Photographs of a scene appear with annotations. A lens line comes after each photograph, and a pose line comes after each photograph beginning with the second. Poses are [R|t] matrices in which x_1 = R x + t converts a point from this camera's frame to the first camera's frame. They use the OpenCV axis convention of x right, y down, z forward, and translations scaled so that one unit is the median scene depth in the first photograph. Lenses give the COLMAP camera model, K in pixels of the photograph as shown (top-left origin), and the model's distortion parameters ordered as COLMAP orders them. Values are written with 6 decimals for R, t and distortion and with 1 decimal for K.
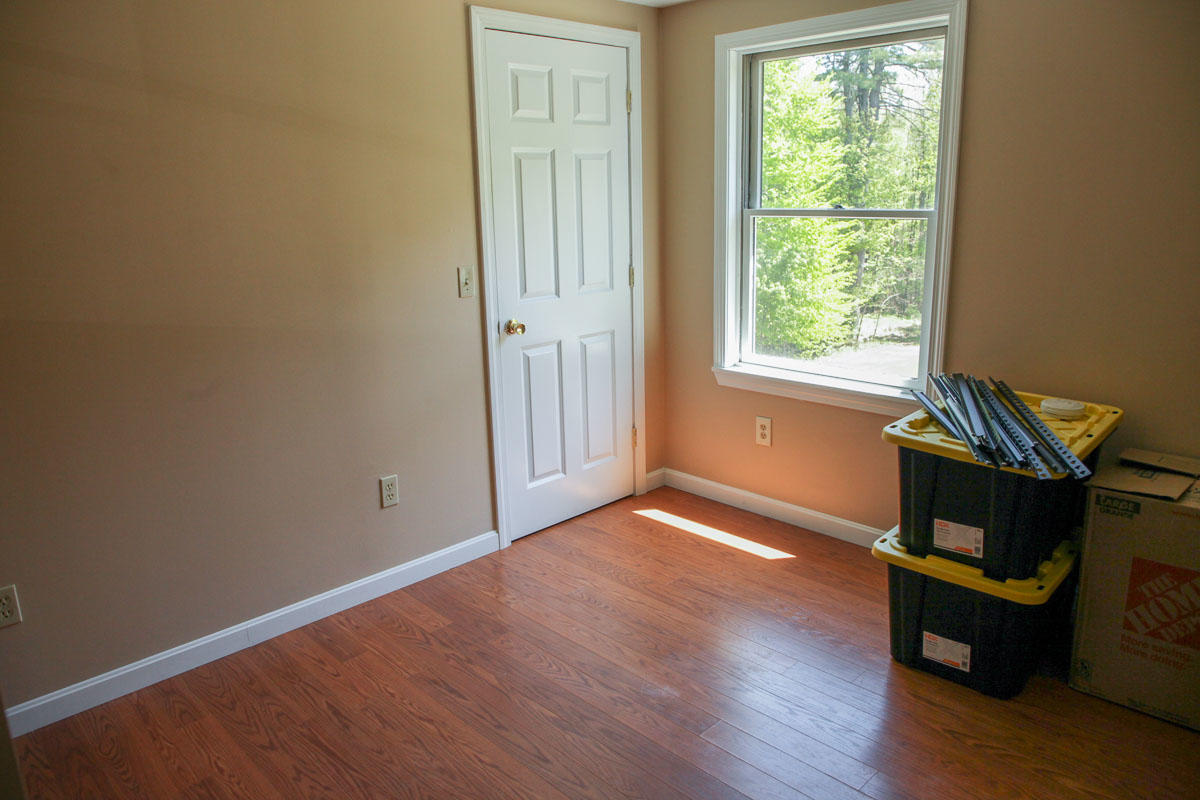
lens RADIAL K [[817.0, 0, 597.1], [0, 817.0, 399.9], [0, 0, 1]] dist [-0.067595, 0.031920]
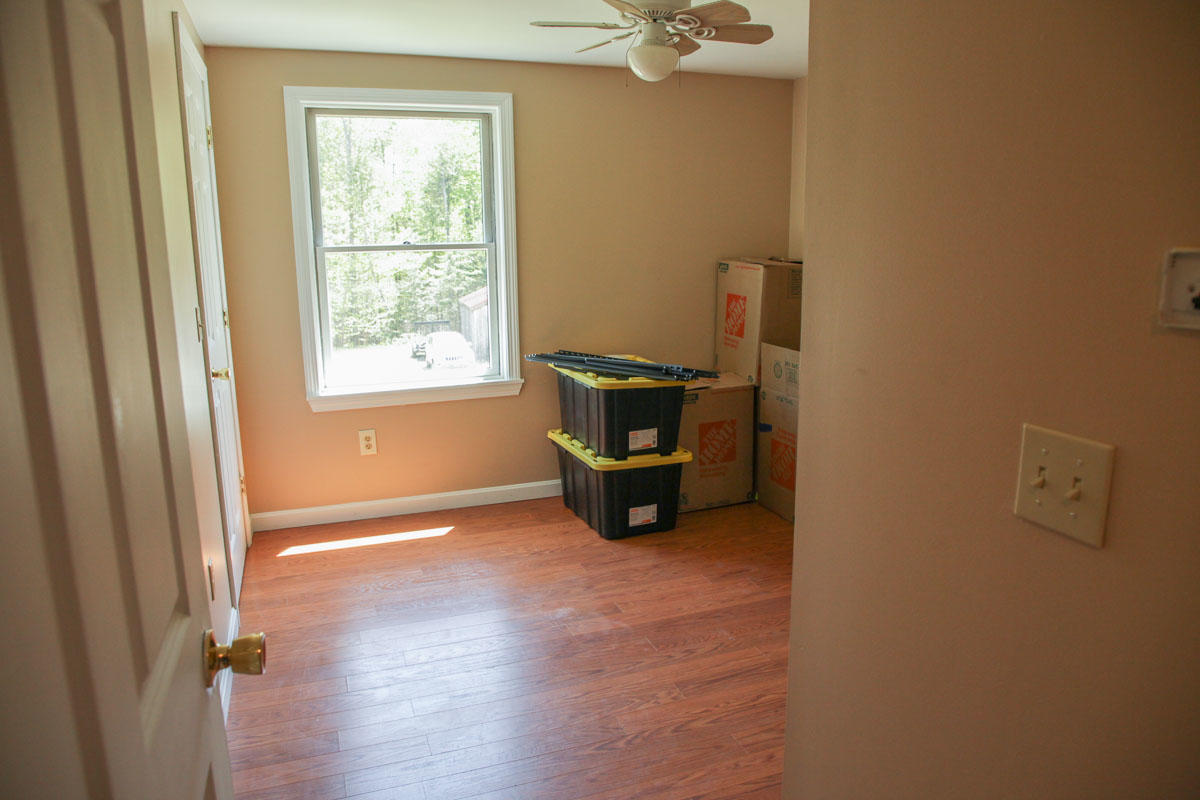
lens RADIAL K [[817.0, 0, 596.3], [0, 817.0, 398.2], [0, 0, 1]] dist [-0.067595, 0.031920]
pose [[0.419558, -0.164661, 0.892669, -0.749138], [0.227990, 0.971001, 0.071954, -0.033620], [-0.878631, 0.173330, 0.444932, 0.250720]]
